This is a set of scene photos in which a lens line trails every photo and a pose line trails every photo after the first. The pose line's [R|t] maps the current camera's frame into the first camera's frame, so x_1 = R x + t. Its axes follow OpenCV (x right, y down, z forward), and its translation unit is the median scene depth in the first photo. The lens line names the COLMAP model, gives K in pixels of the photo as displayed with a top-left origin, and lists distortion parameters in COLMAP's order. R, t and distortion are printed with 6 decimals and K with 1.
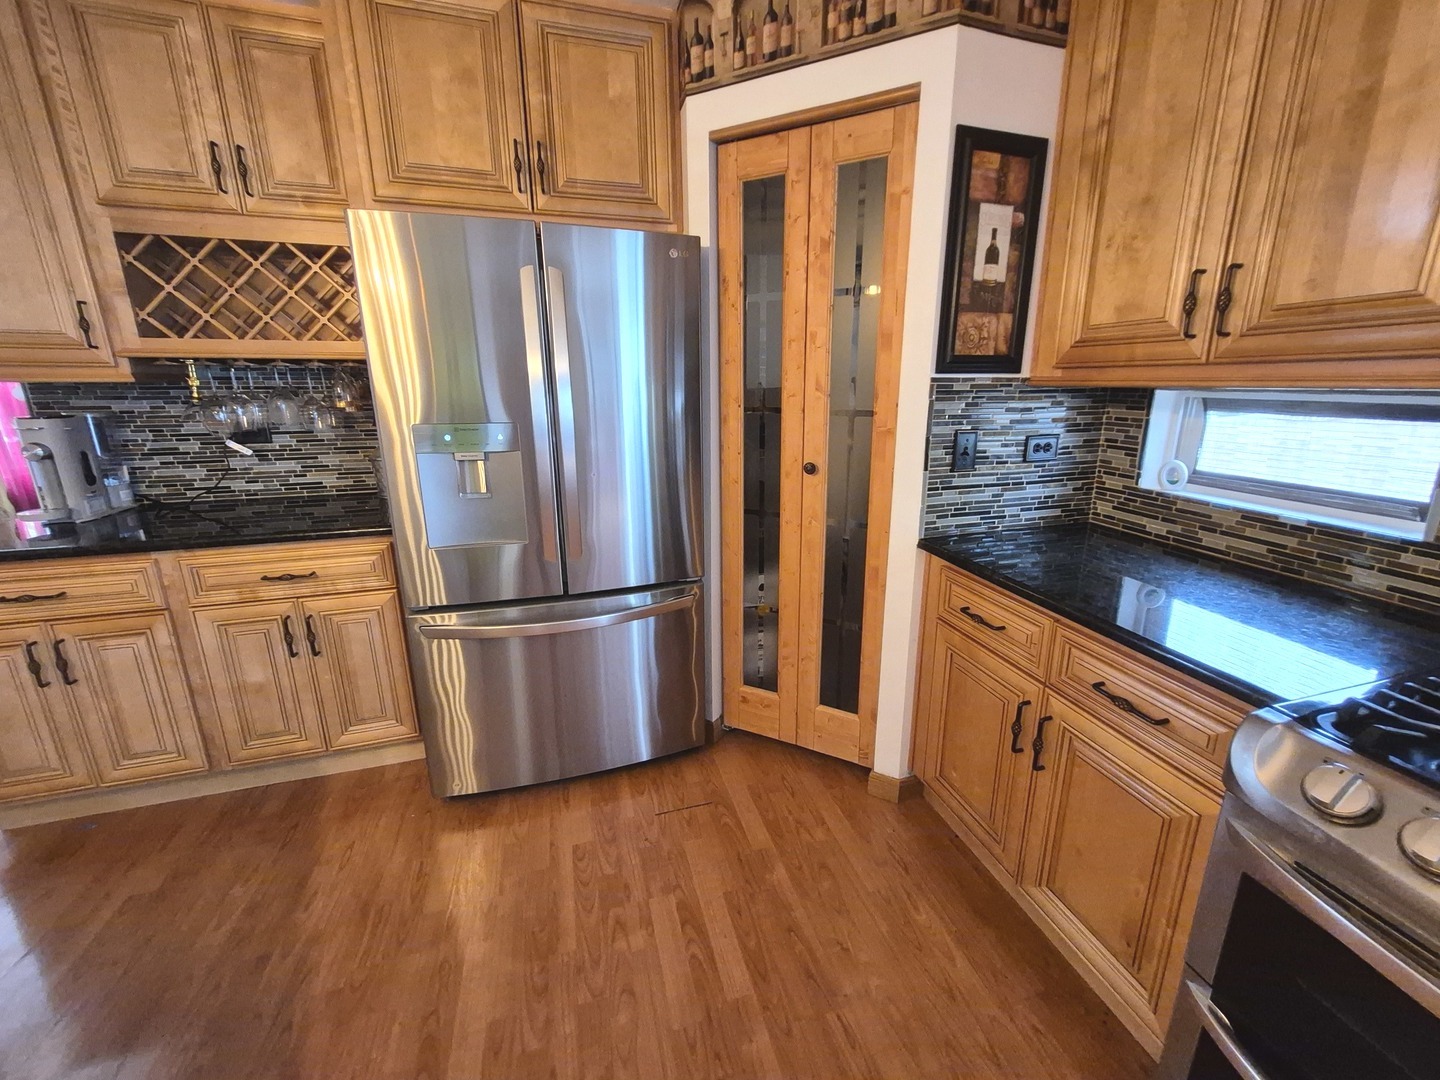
lens RADIAL K [[553.1, 0, 730.2], [0, 553.1, 514.4], [0, 0, 1]] dist [0.004957, 0.000185]
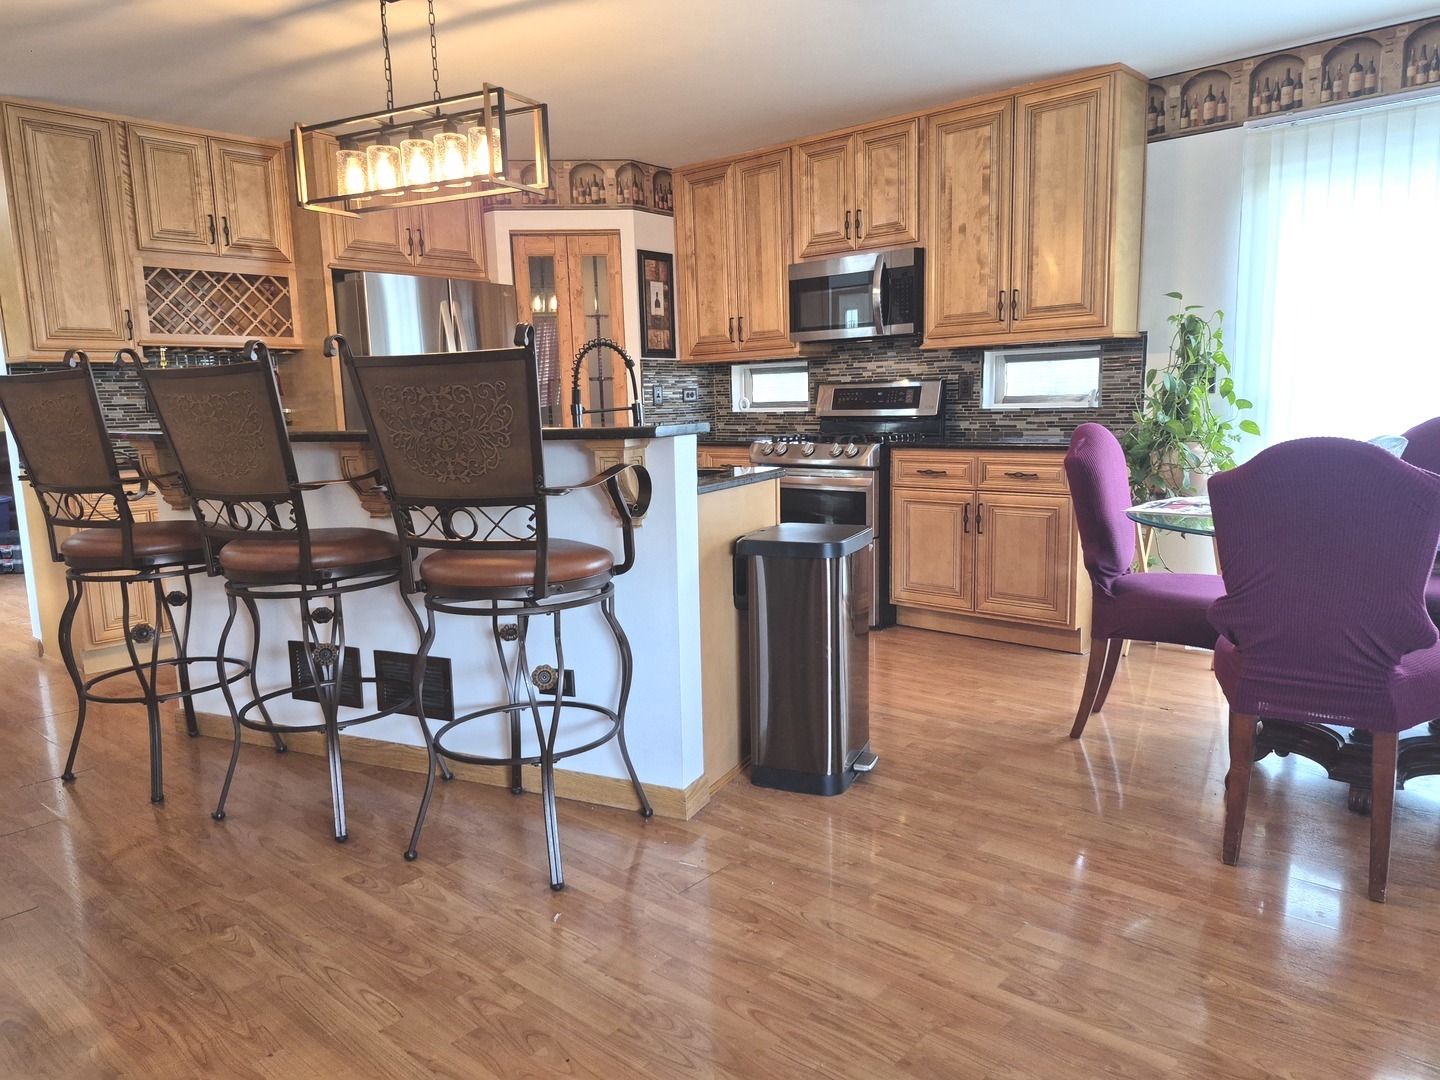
lens RADIAL K [[977.8, 0, 722.5], [0, 977.8, 542.5], [0, 0, 1]] dist [-0.013048, -0.009282]
pose [[0.844804, -0.092726, 0.526979, -1.339795], [0.148009, 0.986938, -0.063616, 0.695330], [-0.514197, 0.131741, 0.847494, -2.128572]]
